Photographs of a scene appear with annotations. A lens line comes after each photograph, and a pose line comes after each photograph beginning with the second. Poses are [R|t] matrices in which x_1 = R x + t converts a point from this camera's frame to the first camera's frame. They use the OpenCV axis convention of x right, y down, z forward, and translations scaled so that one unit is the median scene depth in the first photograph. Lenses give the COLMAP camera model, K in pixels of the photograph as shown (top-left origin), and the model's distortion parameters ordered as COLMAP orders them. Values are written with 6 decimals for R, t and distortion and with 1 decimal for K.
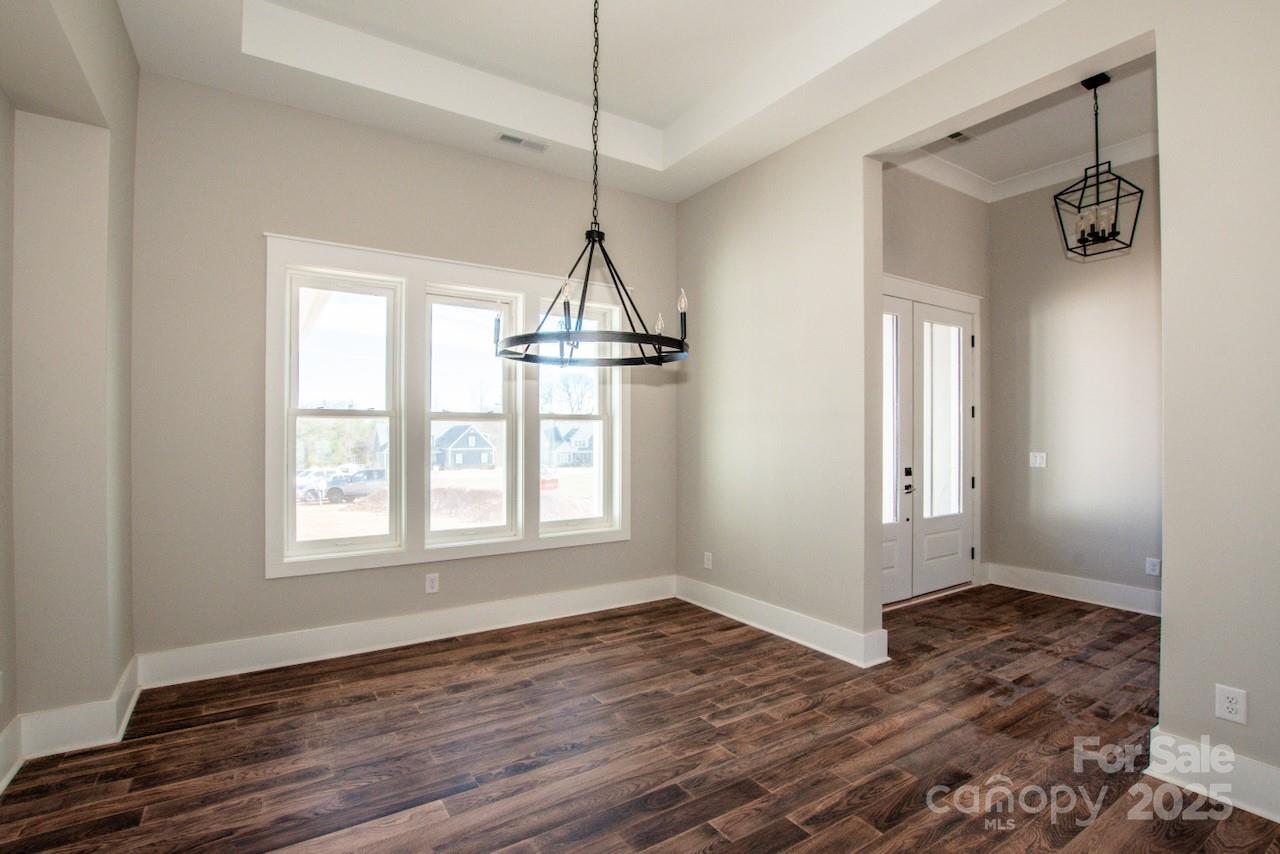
lens RADIAL K [[586.8, 0, 631.4], [0, 586.8, 434.0], [0, 0, 1]] dist [-0.033316, -0.000692]
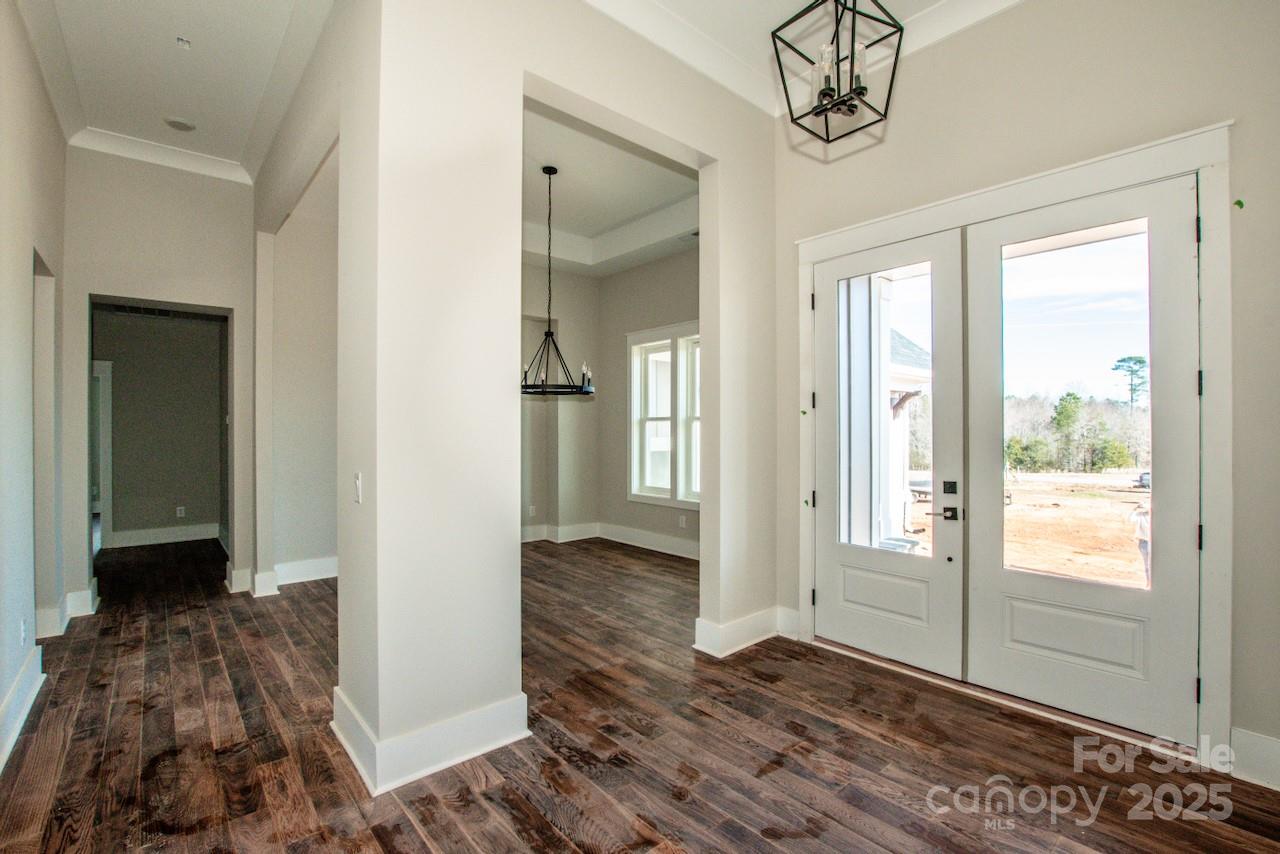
lens RADIAL K [[586.8, 0, 641.9], [0, 586.8, 425.3], [0, 0, 1]] dist [-0.033316, -0.000692]
pose [[0.147072, -0.008379, -0.989090, 1.396300], [-0.006802, 0.999932, -0.009482, 0.002321], [0.989102, 0.008122, 0.147005, 0.708371]]
